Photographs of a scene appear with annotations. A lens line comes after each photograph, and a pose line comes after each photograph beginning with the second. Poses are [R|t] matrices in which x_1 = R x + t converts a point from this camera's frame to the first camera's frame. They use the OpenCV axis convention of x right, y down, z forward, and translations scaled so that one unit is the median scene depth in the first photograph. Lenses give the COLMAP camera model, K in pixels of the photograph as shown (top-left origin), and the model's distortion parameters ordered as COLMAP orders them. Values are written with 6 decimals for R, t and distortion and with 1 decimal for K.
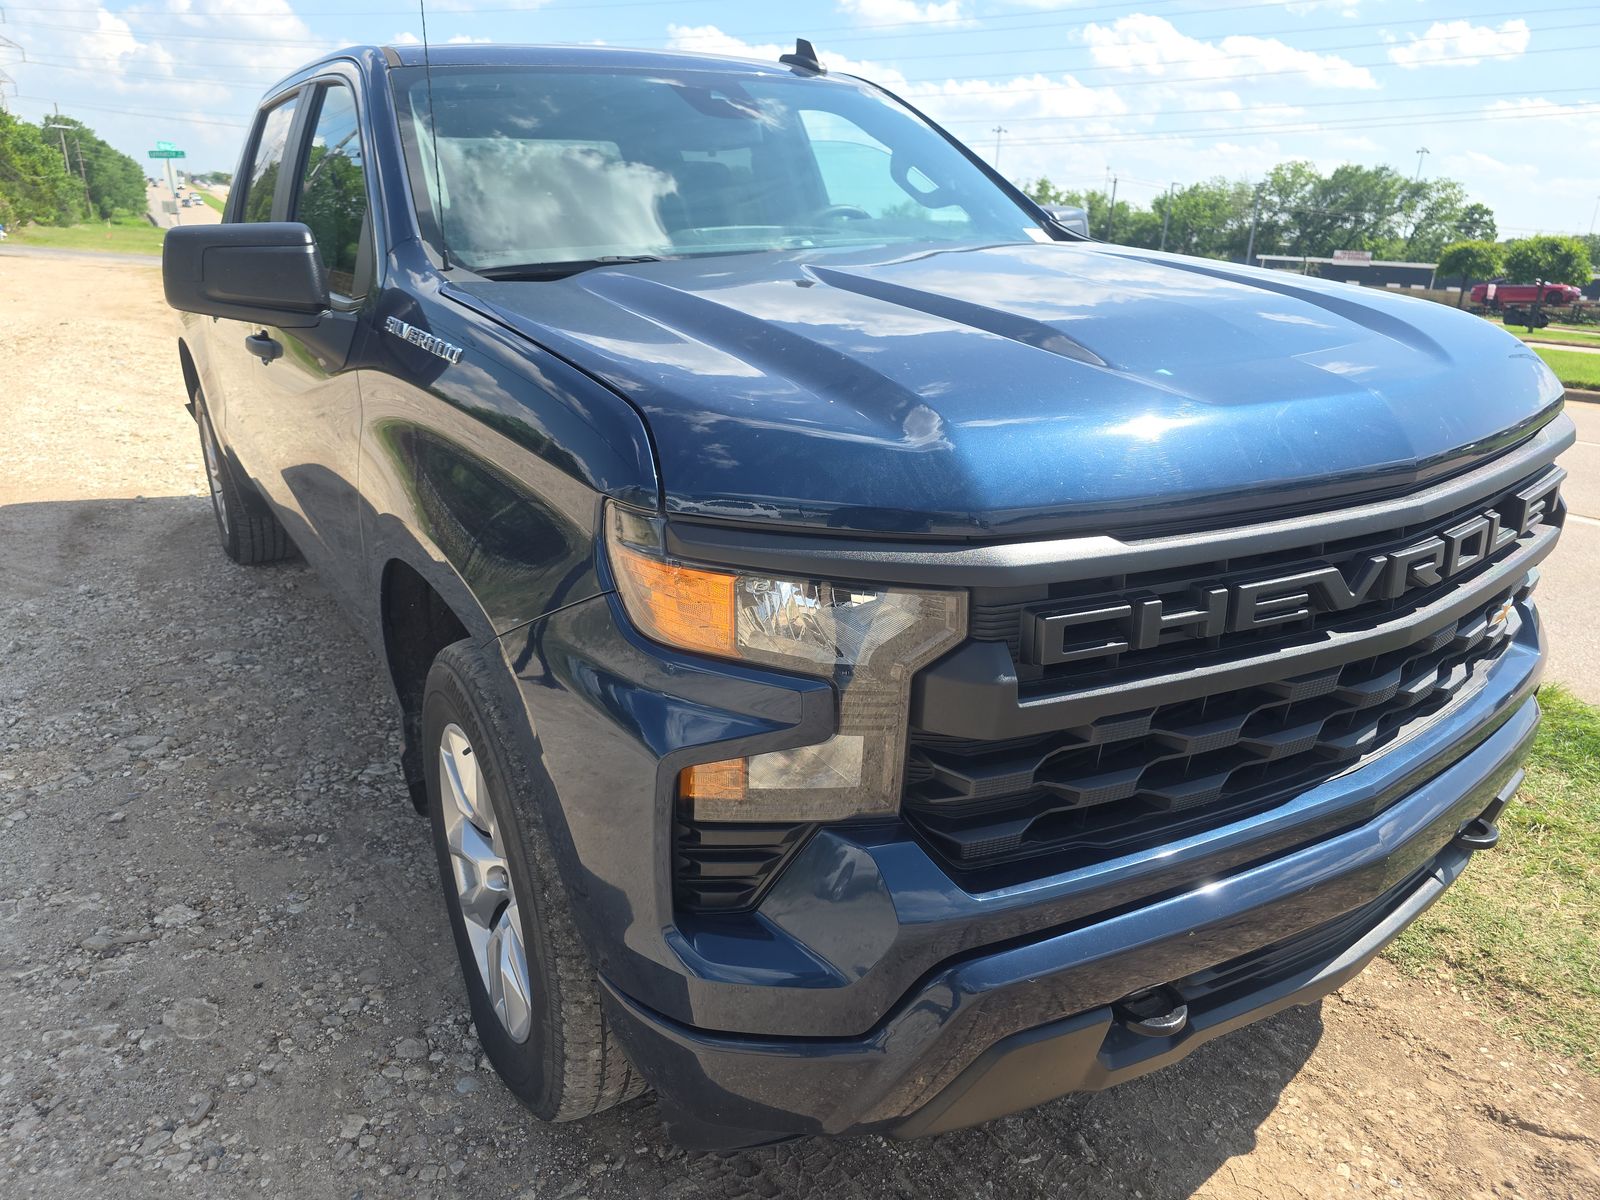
lens RADIAL K [[1143.2, 0, 780.8], [0, 1143.2, 600.7], [0, 0, 1]] dist [0.050467, -0.050437]
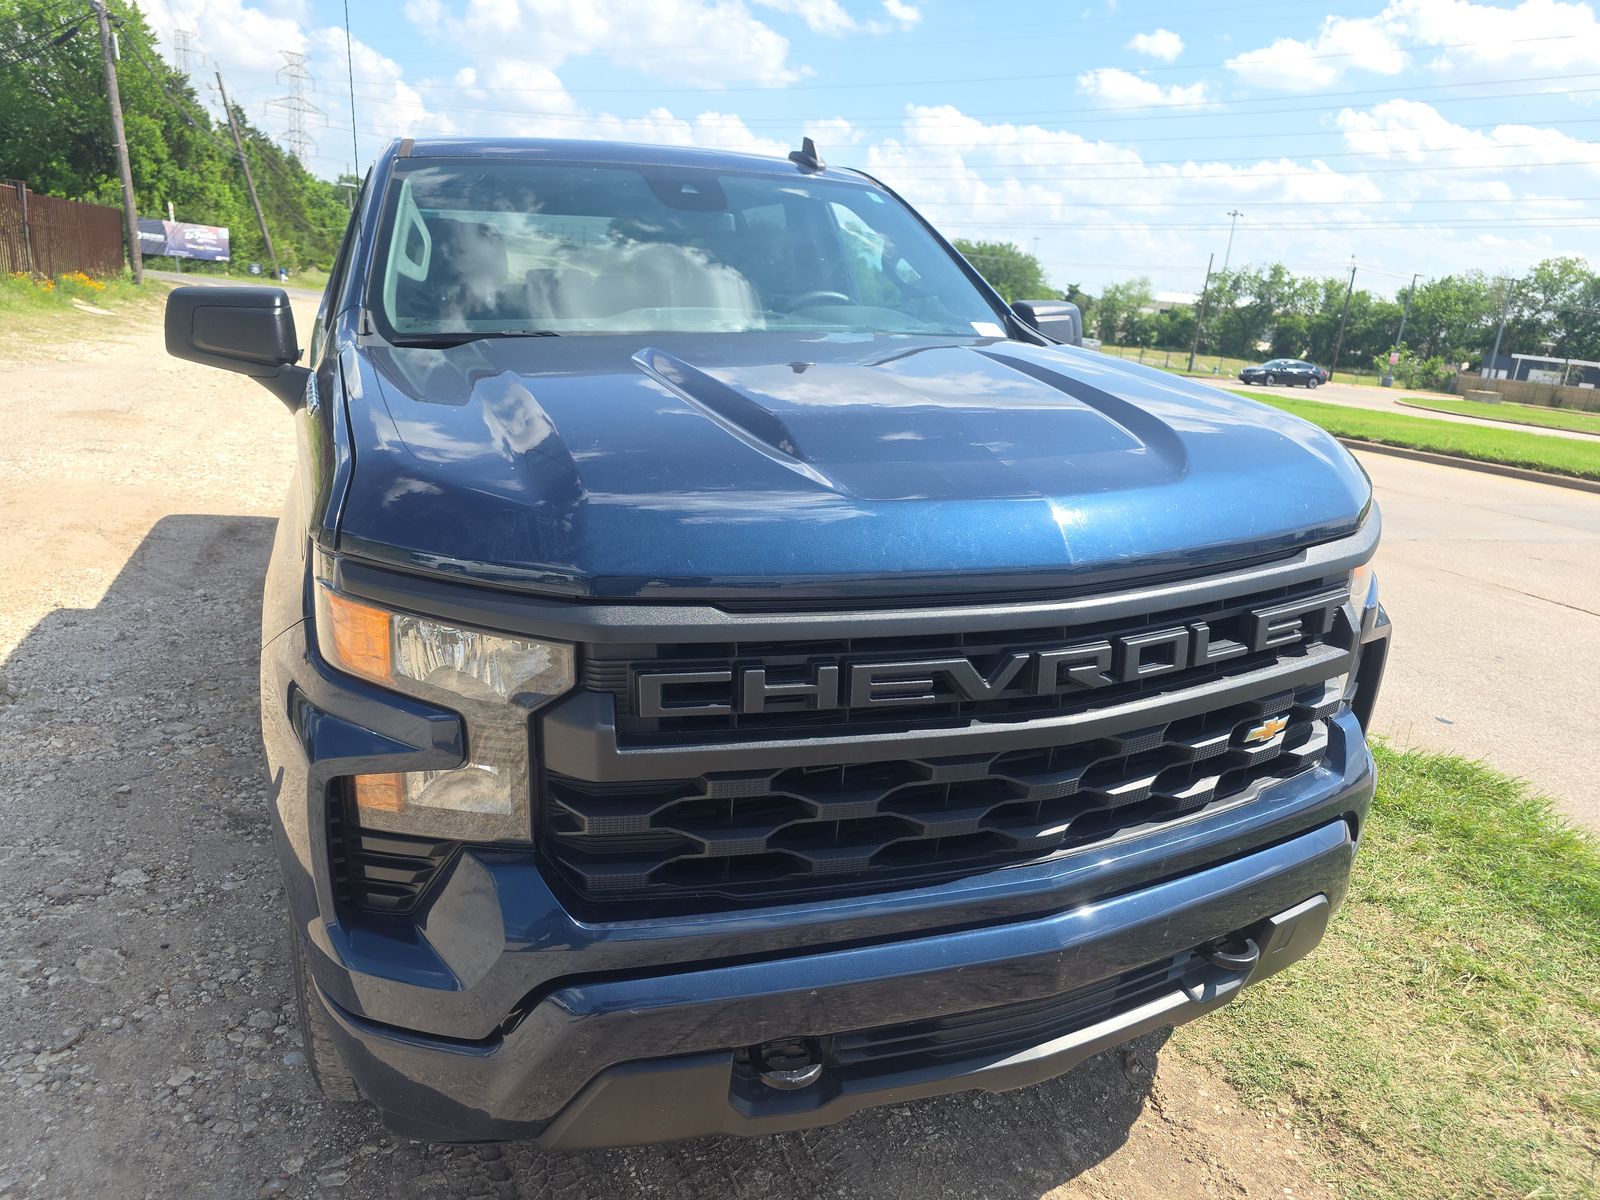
lens RADIAL K [[1143.2, 0, 780.8], [0, 1143.2, 600.7], [0, 0, 1]] dist [0.050467, -0.050437]
pose [[0.981588, 0.089023, -0.168994, 0.243874], [-0.098265, 0.994044, -0.047120, -0.007931], [0.163793, 0.062858, 0.984490, -0.031723]]
